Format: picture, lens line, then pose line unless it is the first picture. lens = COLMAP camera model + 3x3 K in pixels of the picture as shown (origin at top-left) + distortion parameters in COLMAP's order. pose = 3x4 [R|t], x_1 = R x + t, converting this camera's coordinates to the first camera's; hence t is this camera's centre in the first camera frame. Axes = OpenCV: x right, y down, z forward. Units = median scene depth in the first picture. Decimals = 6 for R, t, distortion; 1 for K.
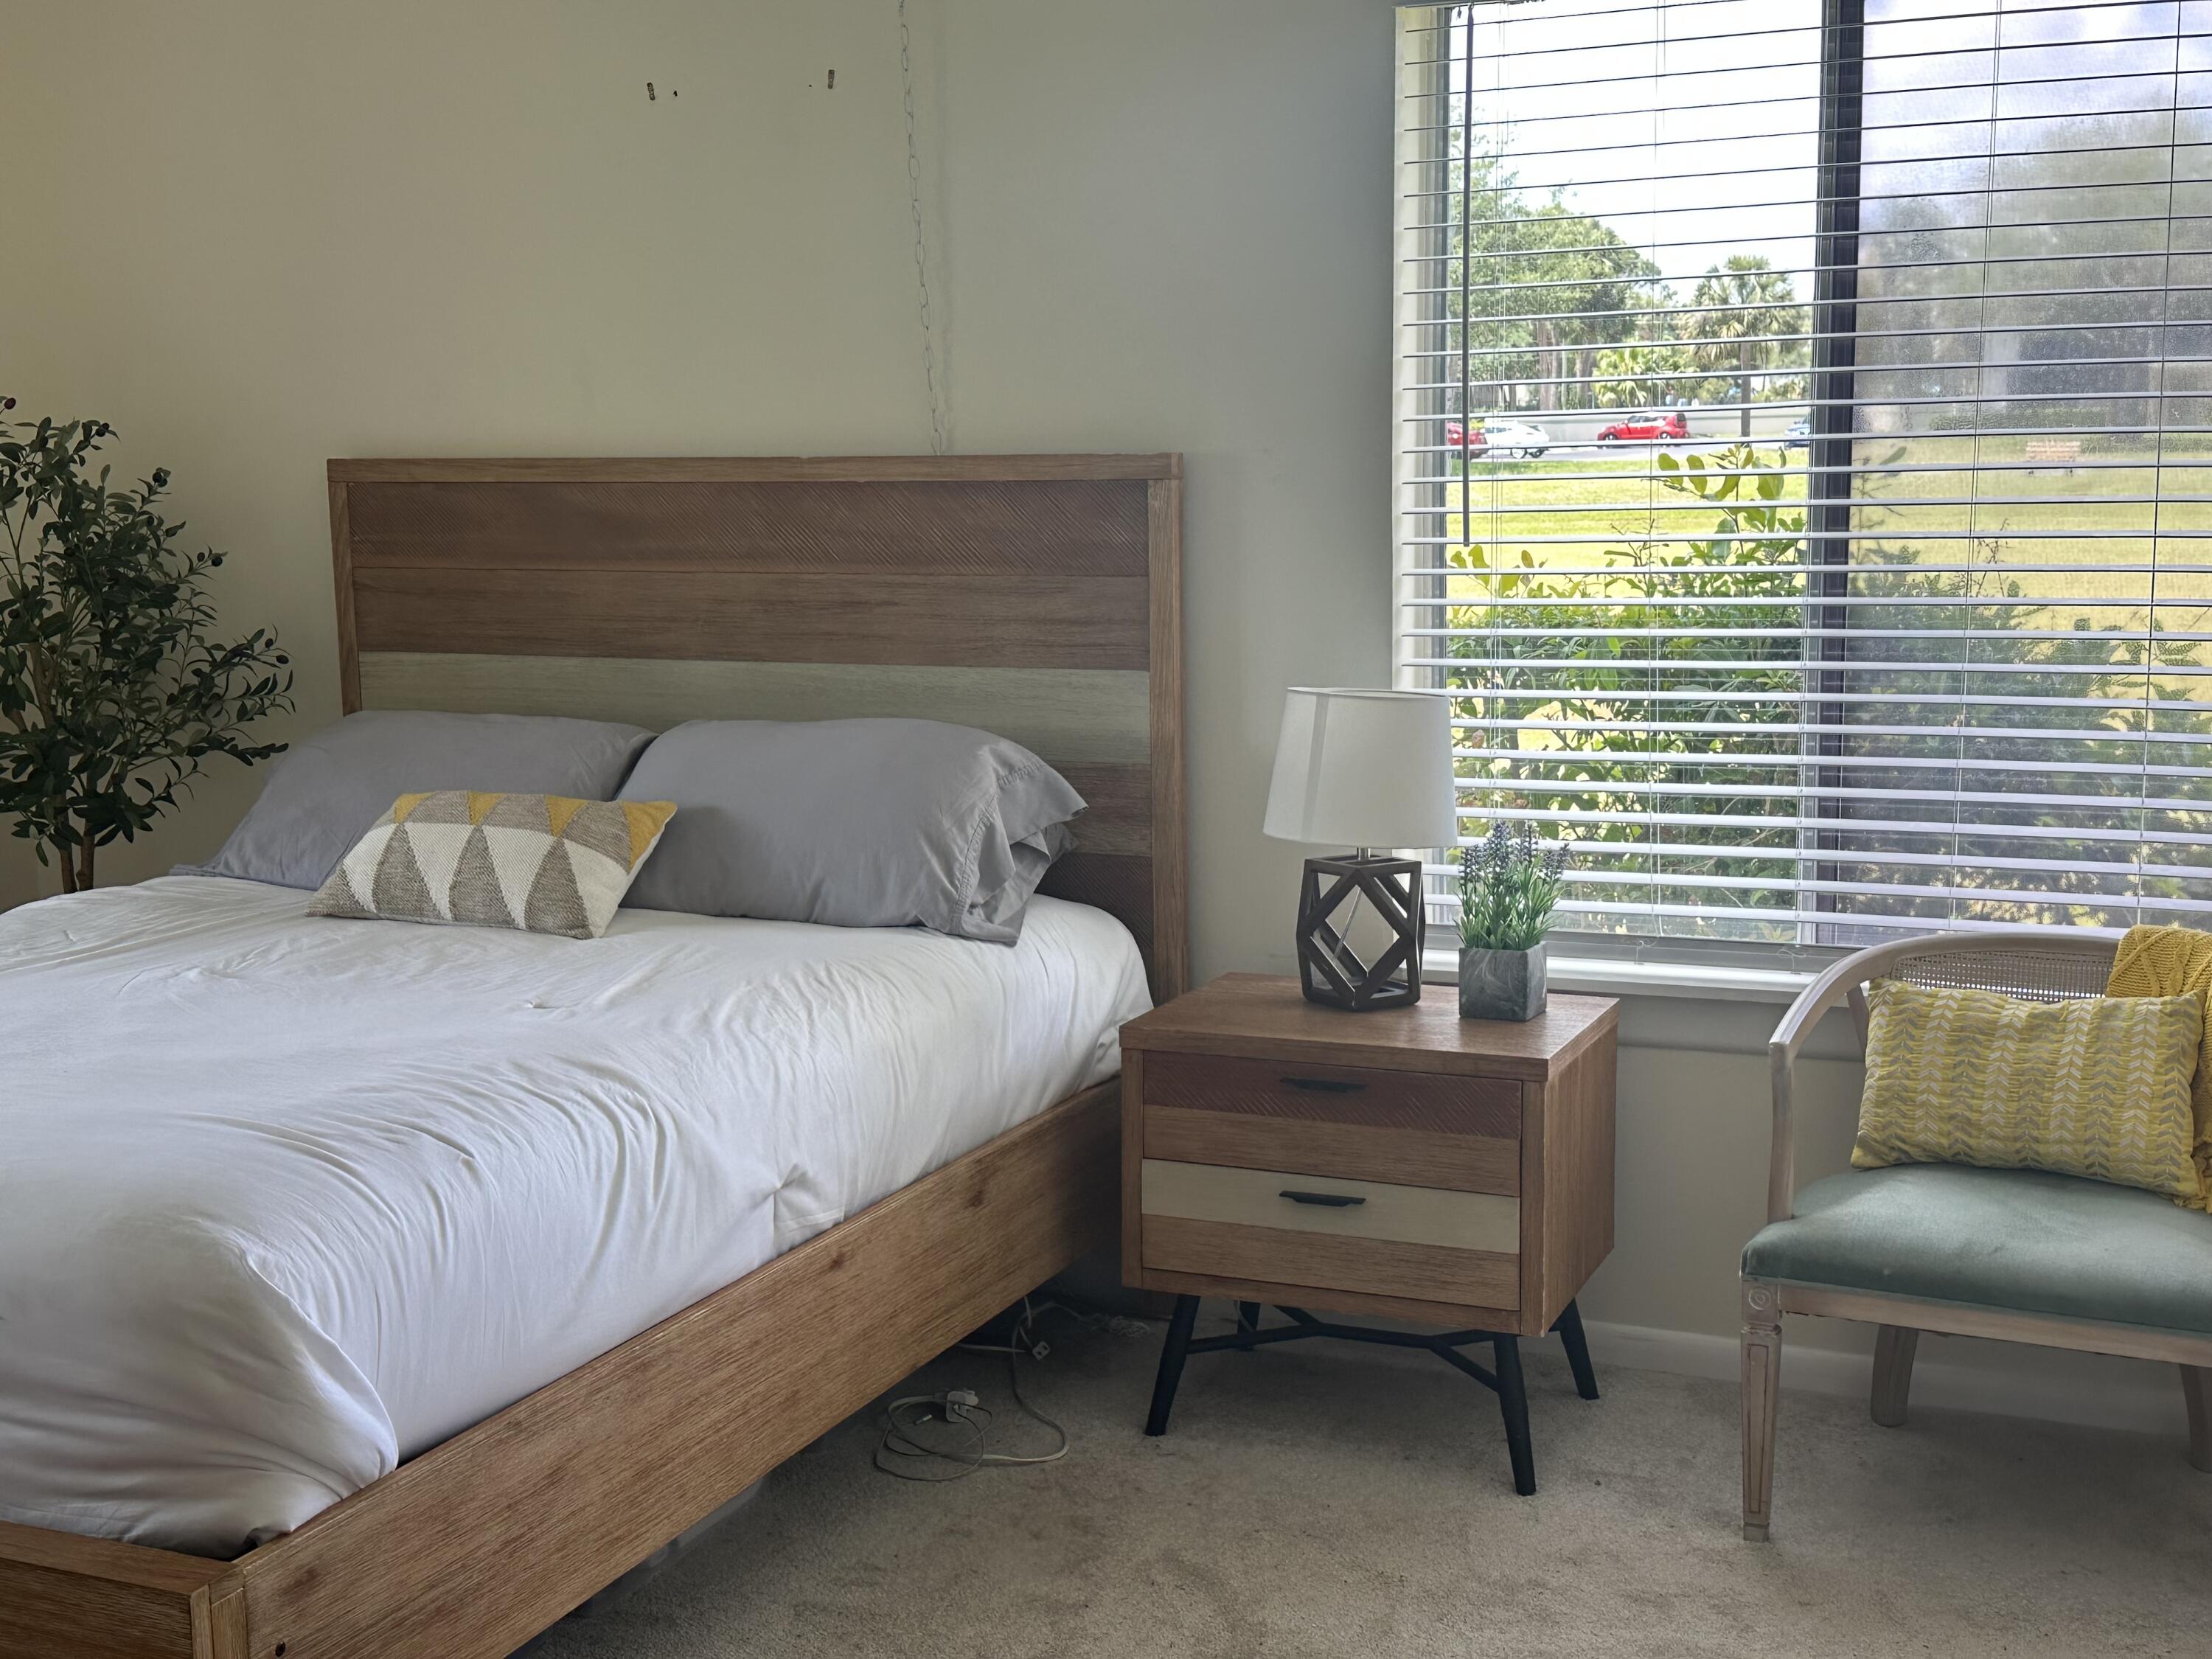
lens RADIAL K [[2611.7, 0, 1056.7], [0, 2611.7, 833.3], [0, 0, 1]] dist [0.163094, 0.000000]
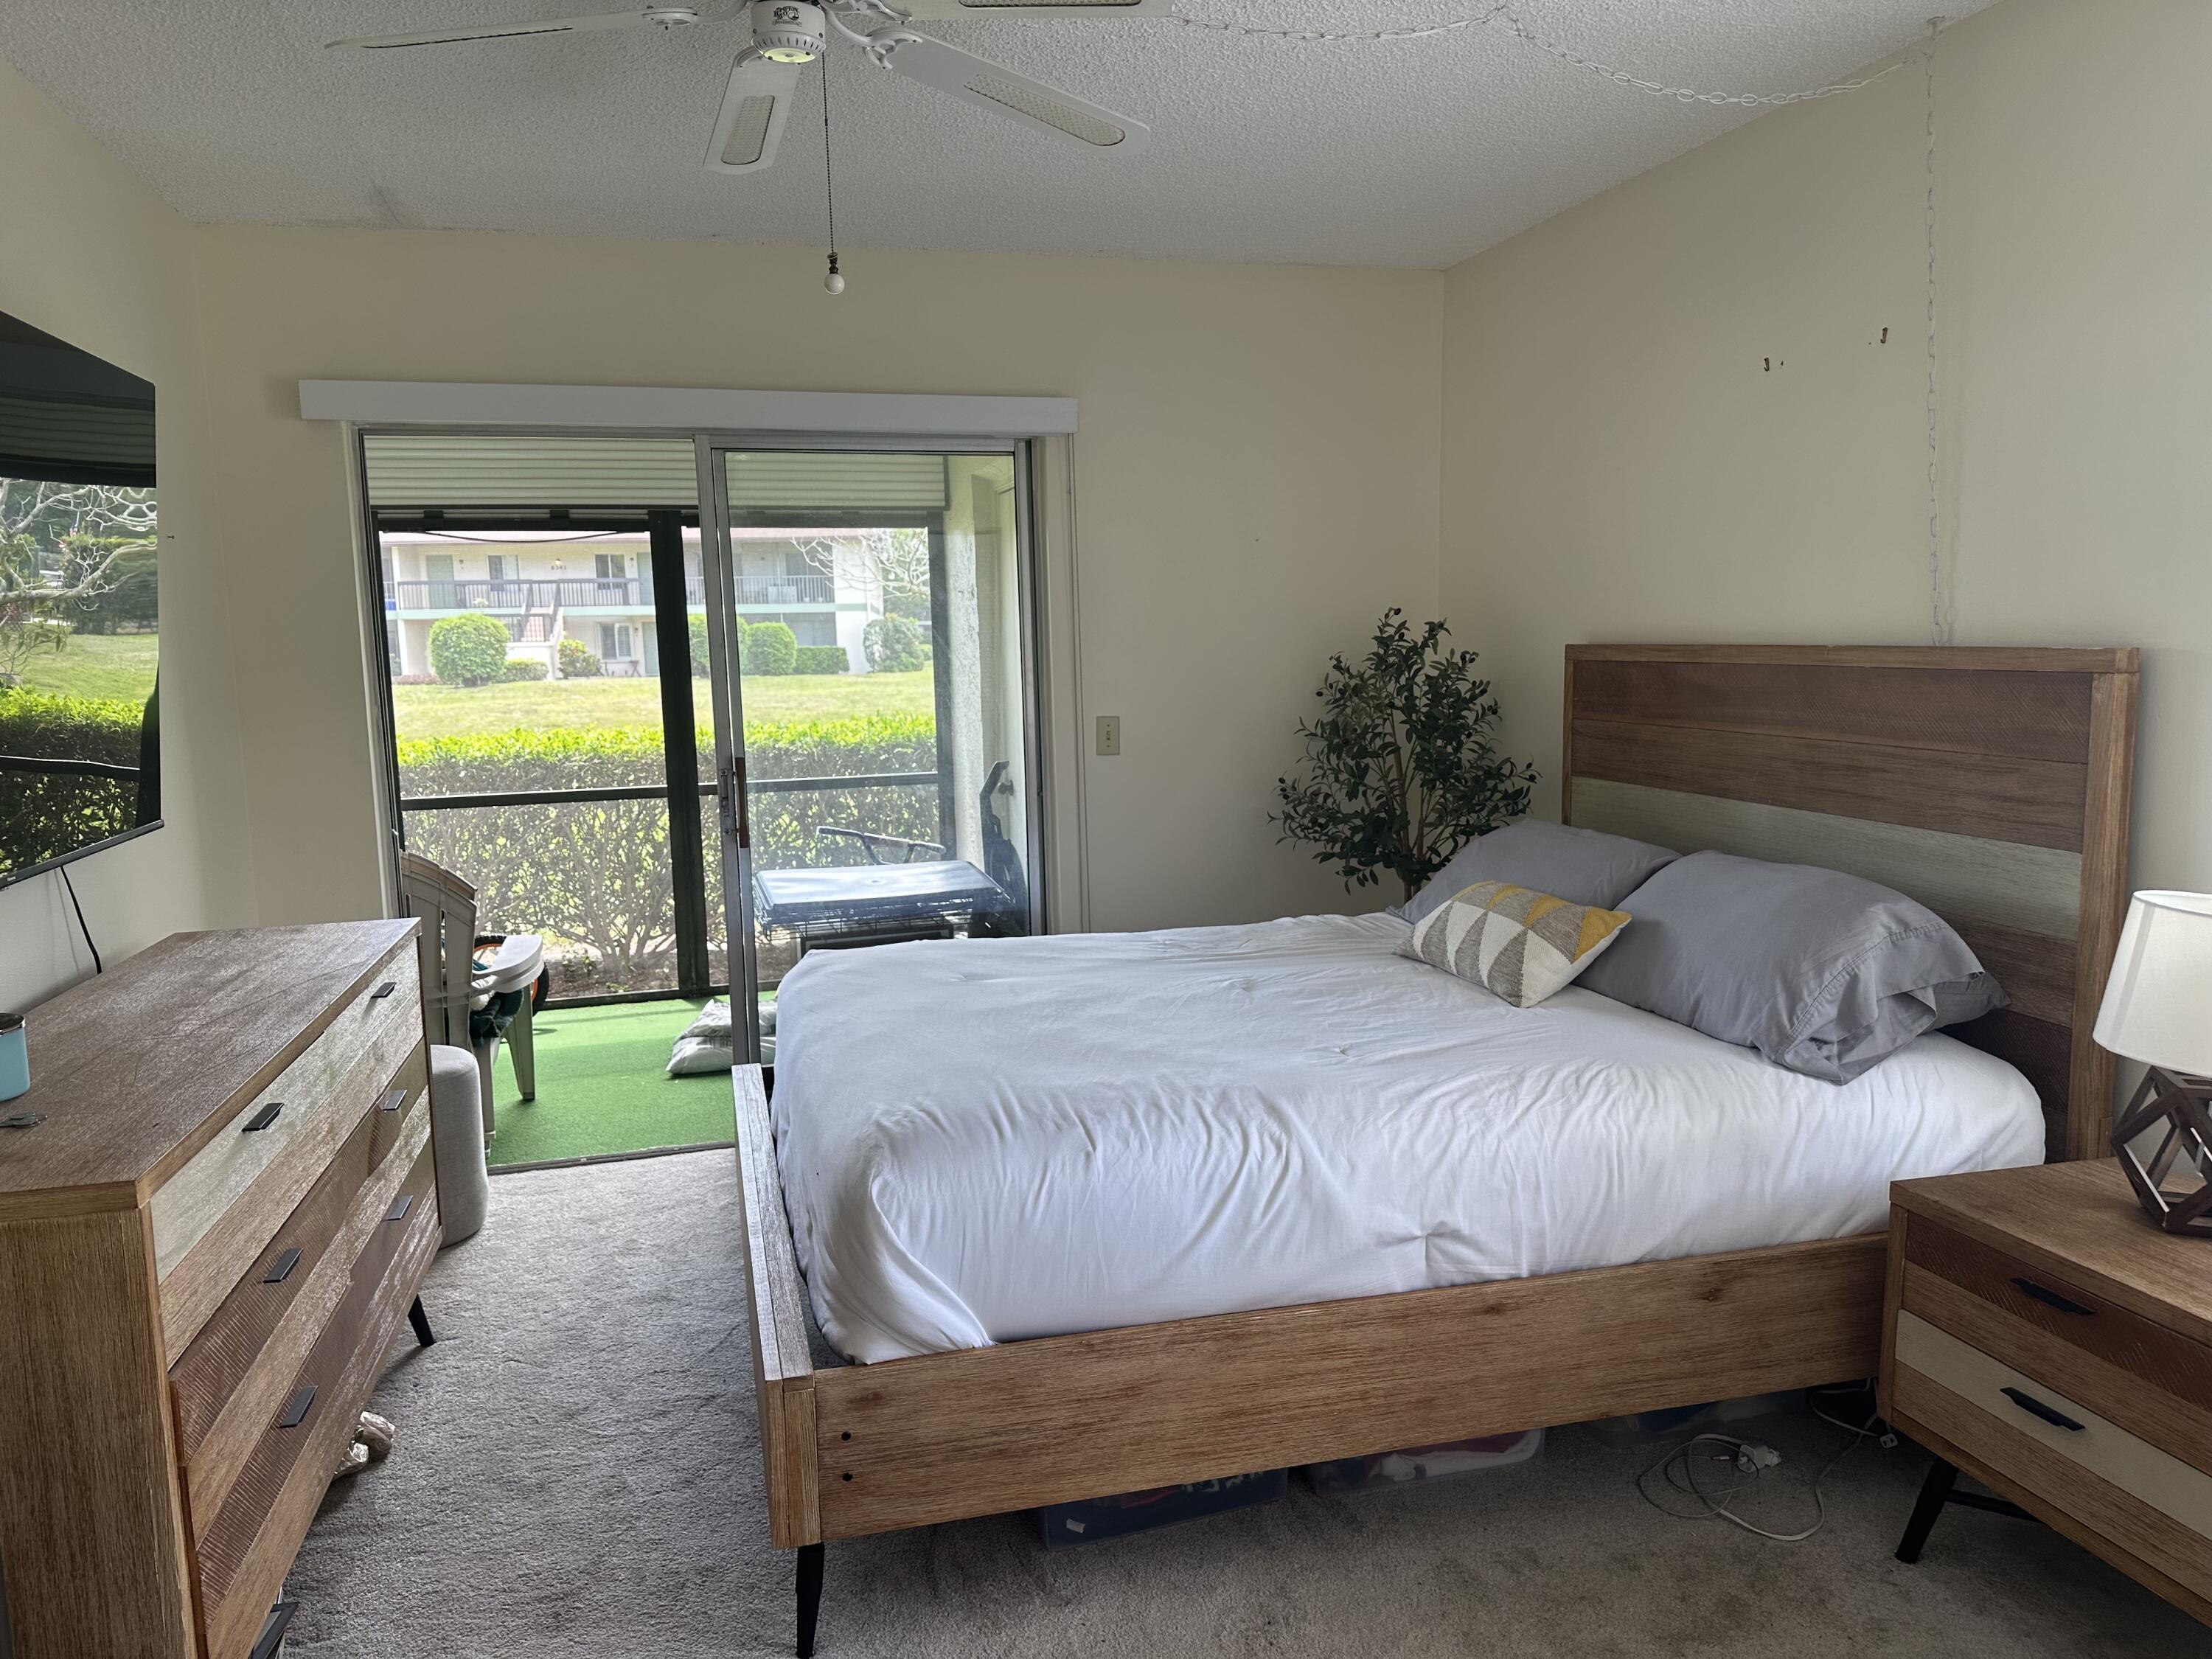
lens RADIAL K [[1564.1, 0, 1115.6], [0, 1564.1, 835.1], [0, 0, 1]] dist [0.029586, -0.016073]
pose [[0.642635, 0.105775, -0.758836, 0.299977], [-0.109089, 0.992966, 0.046026, -0.063712], [0.758367, 0.053203, 0.649653, 0.332061]]
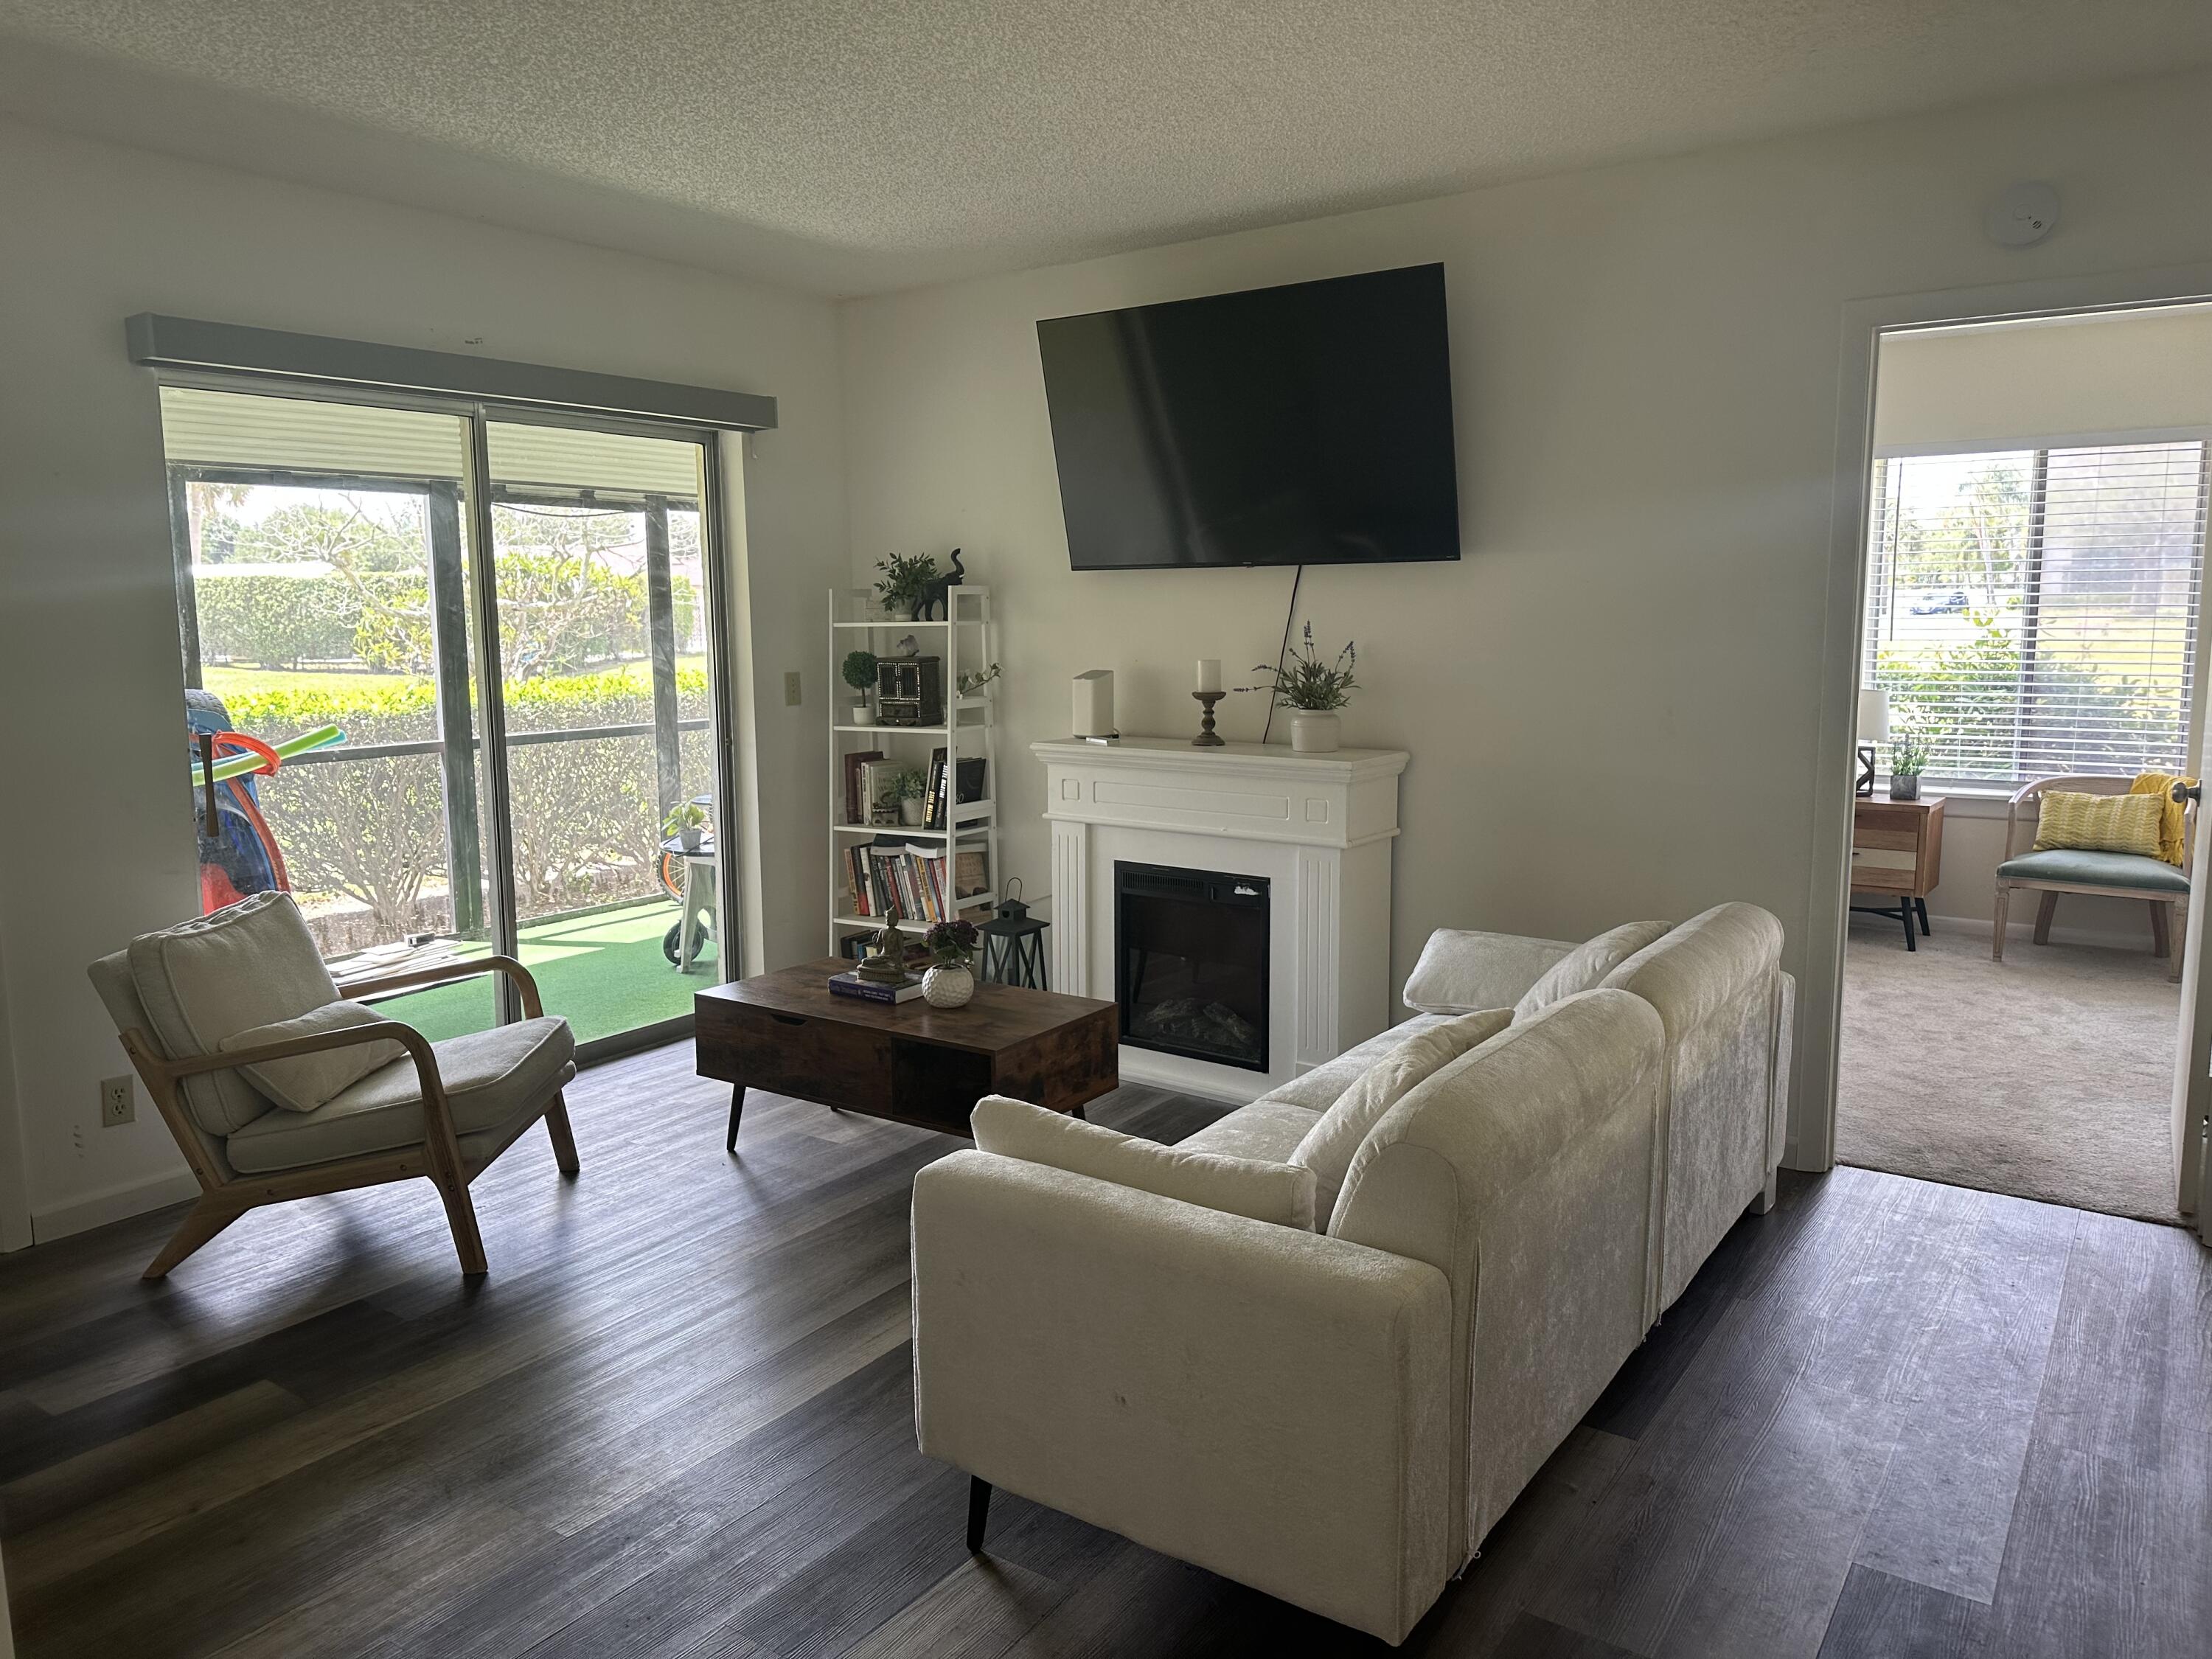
lens RADIAL K [[1564.1, 0, 1111.0], [0, 1564.1, 826.6], [0, 0, 1]] dist [0.029586, -0.016073]
pose [[0.980103, 0.039448, -0.194529, -0.368401], [-0.043024, 0.998973, -0.014192, 0.169668], [0.193770, 0.022279, 0.980794, -0.923880]]
